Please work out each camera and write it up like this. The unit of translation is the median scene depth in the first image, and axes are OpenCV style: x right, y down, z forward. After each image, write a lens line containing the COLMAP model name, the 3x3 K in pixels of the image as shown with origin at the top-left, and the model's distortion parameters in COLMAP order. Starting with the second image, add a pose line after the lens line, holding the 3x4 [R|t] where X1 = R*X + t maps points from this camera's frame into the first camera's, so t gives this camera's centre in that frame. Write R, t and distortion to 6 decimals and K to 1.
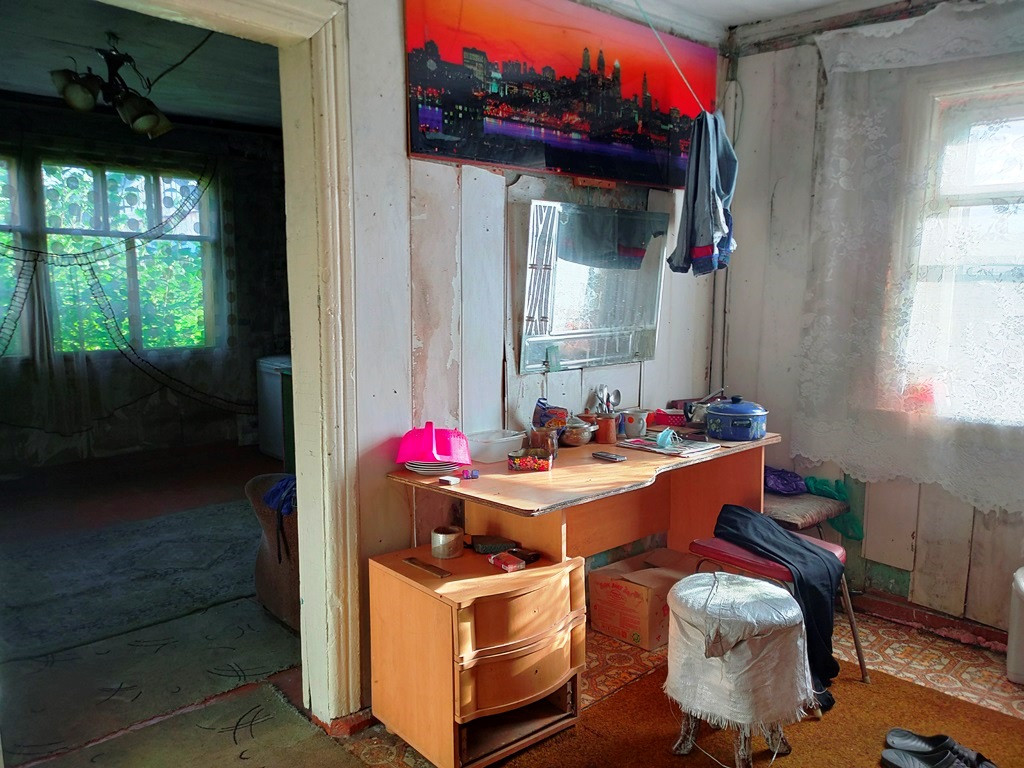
lens RADIAL K [[789.4, 0, 510.4], [0, 789.4, 380.1], [0, 0, 1]] dist [0.061113, -0.054102]
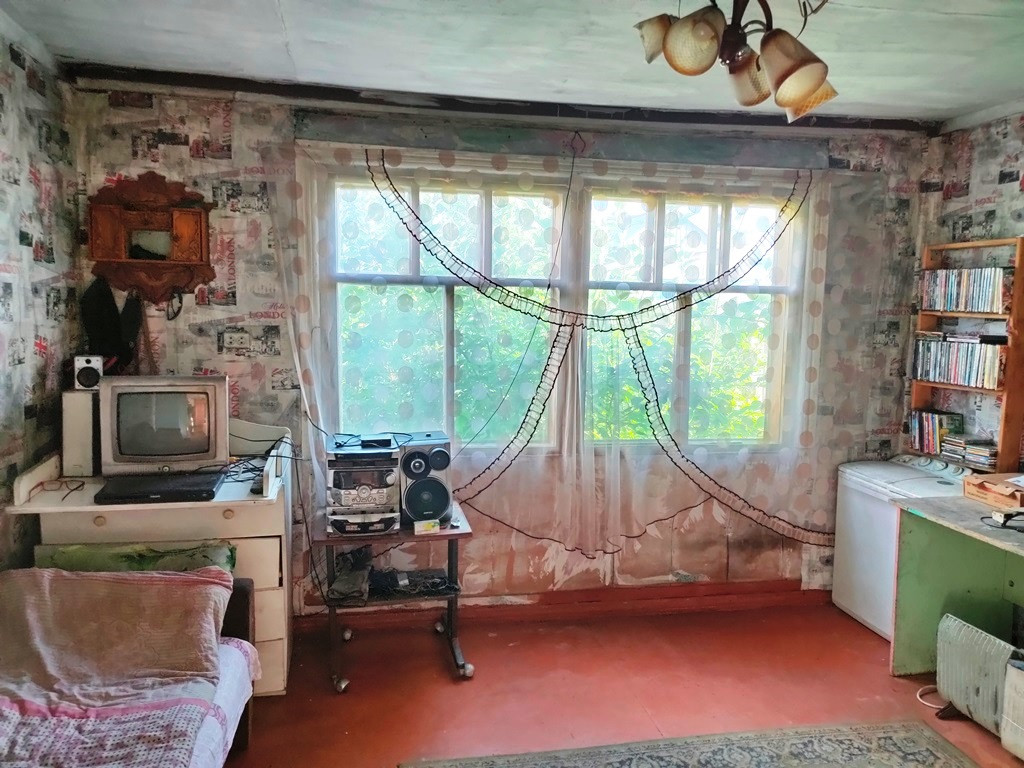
lens RADIAL K [[789.4, 0, 510.4], [0, 789.4, 380.1], [0, 0, 1]] dist [0.061113, -0.054102]
pose [[0.828919, 0.062372, -0.555880, -0.199499], [-0.083437, 0.996433, -0.012615, -0.074628], [0.553111, 0.056838, 0.831167, 0.311087]]
